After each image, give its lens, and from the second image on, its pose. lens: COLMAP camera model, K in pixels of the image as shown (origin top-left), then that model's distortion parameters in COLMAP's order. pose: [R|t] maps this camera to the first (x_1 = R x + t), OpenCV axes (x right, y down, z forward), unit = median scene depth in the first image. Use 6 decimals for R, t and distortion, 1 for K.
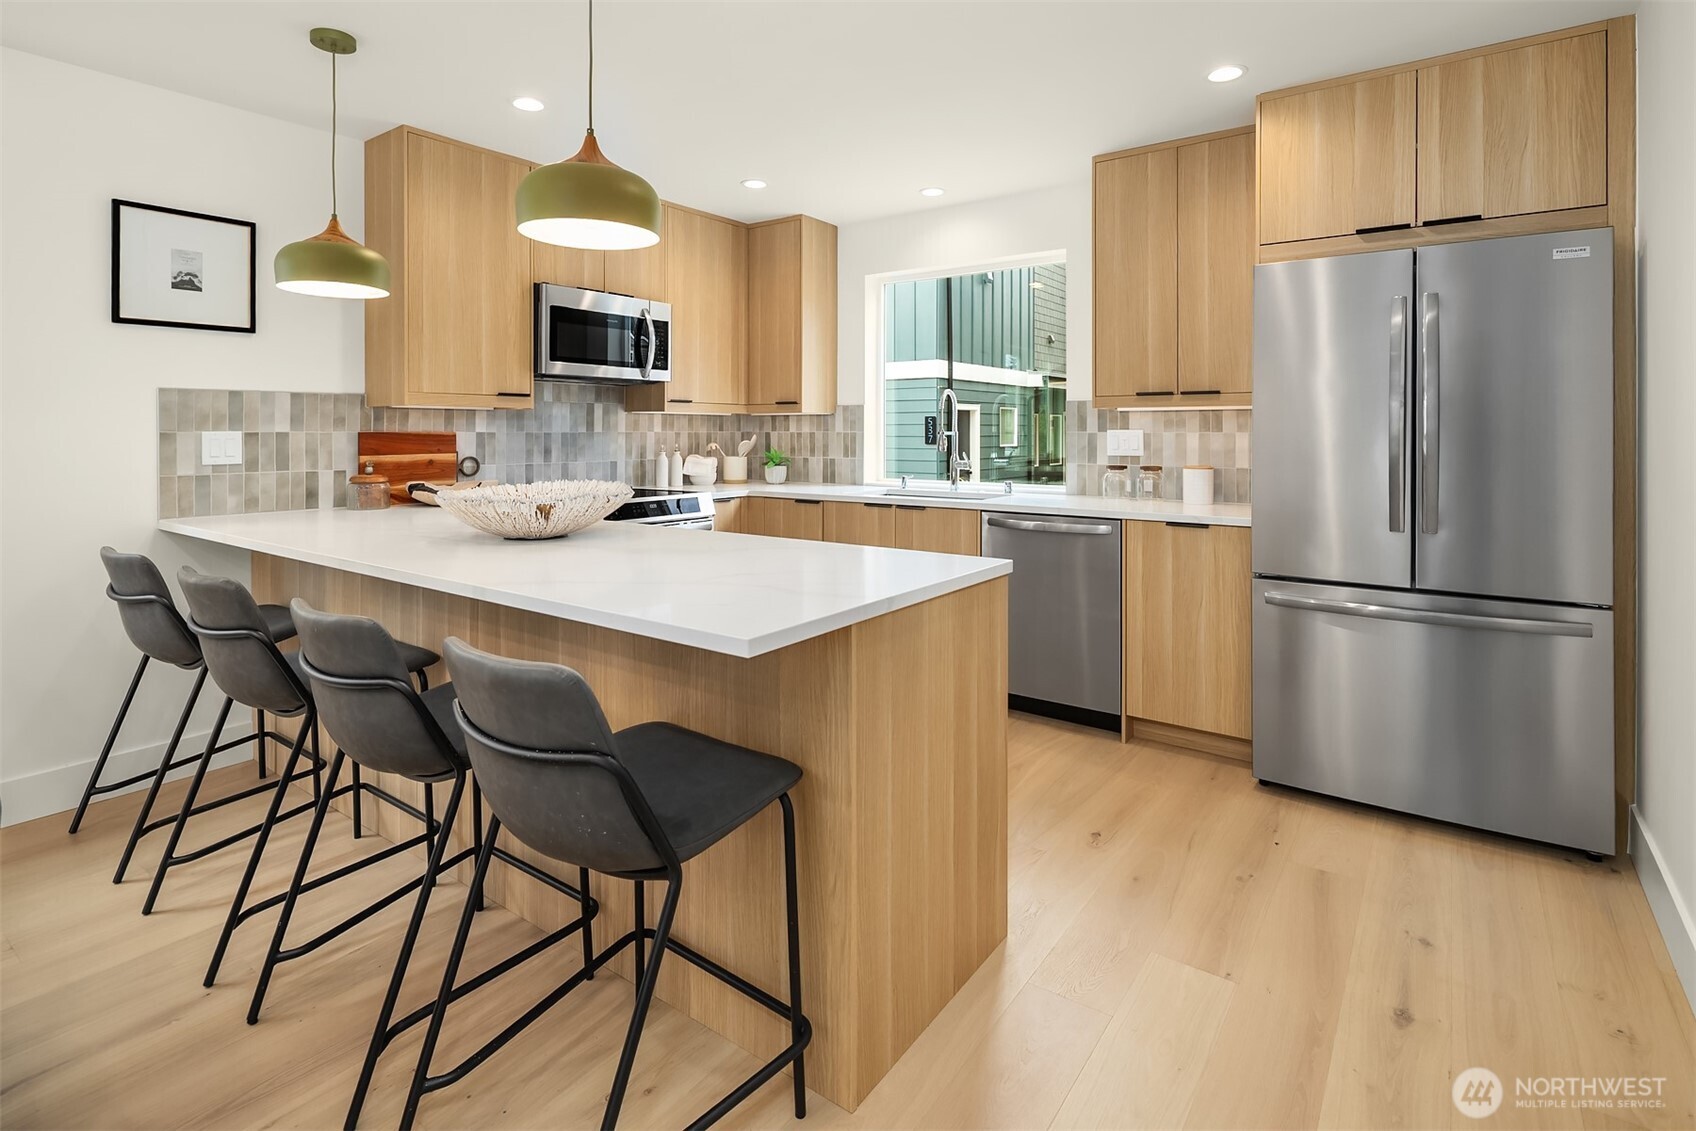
lens RADIAL K [[847.0, 0, 855.9], [0, 847.0, 434.6], [0, 0, 1]] dist [0.005229, -0.004891]
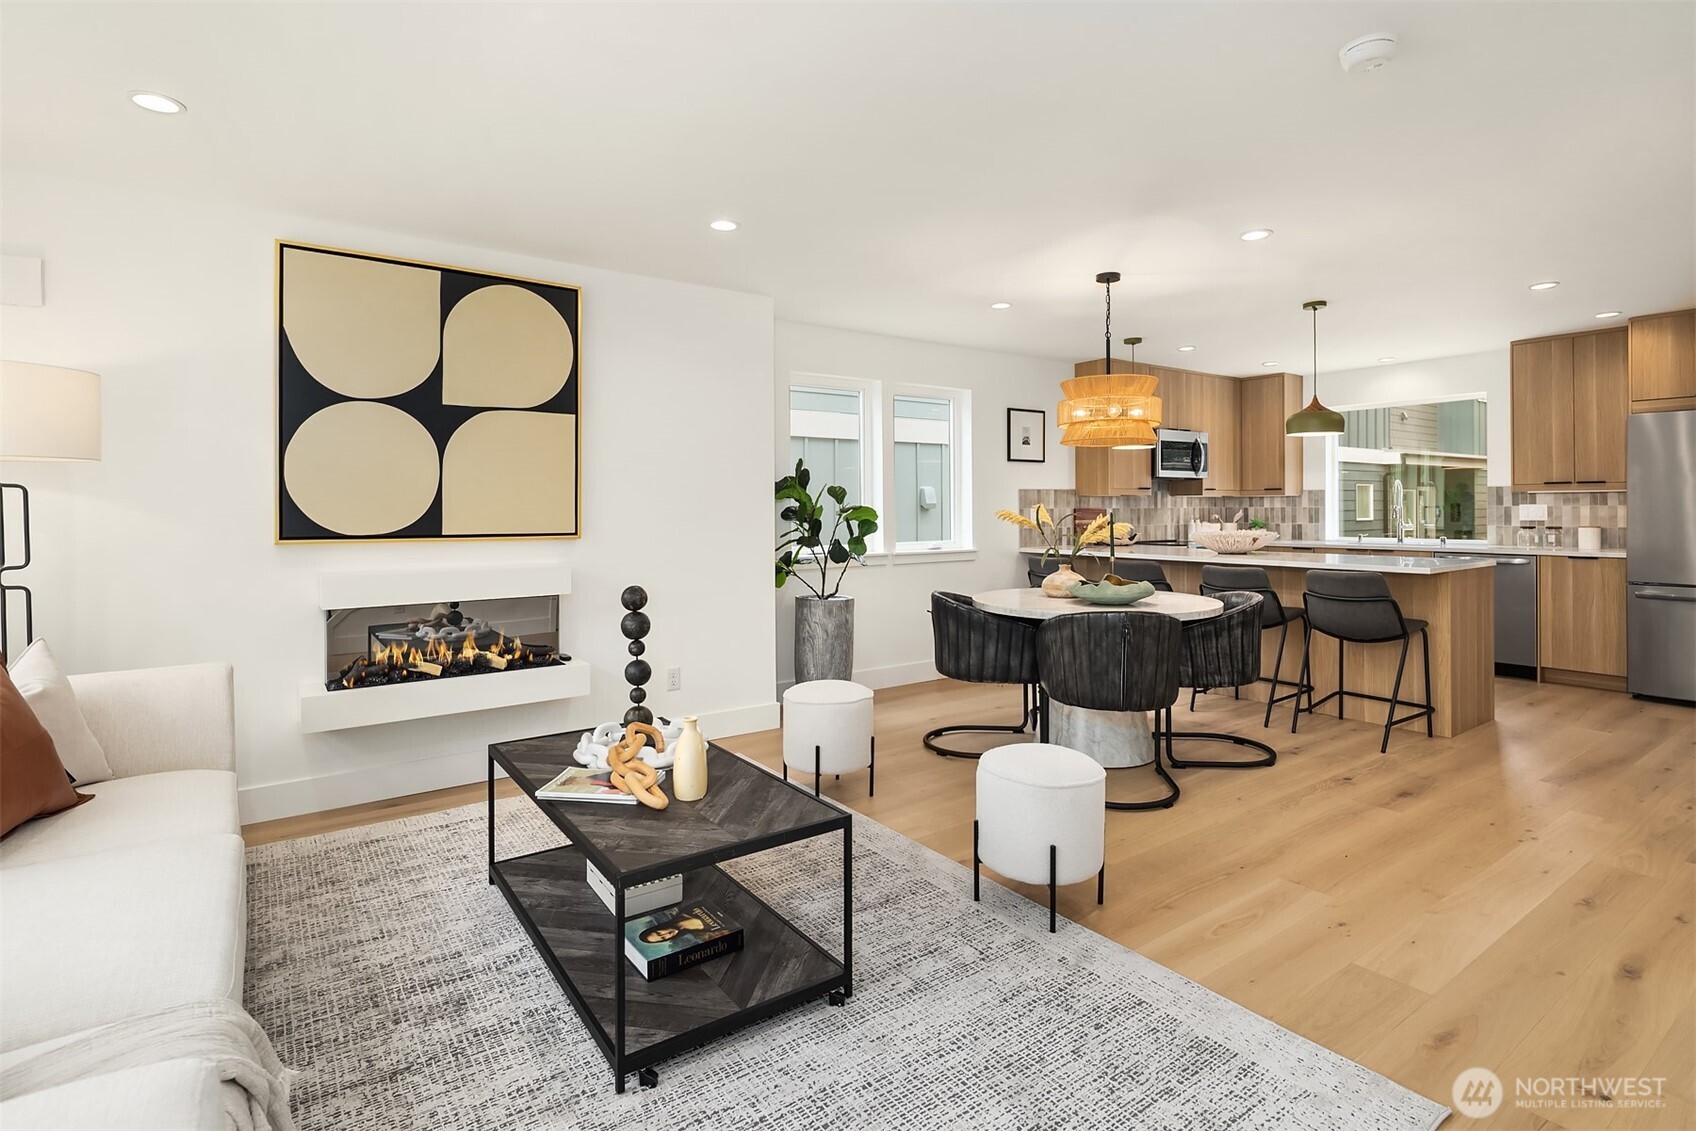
lens RADIAL K [[847.0, 0, 838.9], [0, 847.0, 508.0], [0, 0, 1]] dist [0.005229, -0.004891]
pose [[0.945325, -0.006181, -0.326072, -0.433153], [0.005004, 0.999978, -0.004449, 0.001970], [0.326092, 0.002574, 0.945334, -1.023585]]
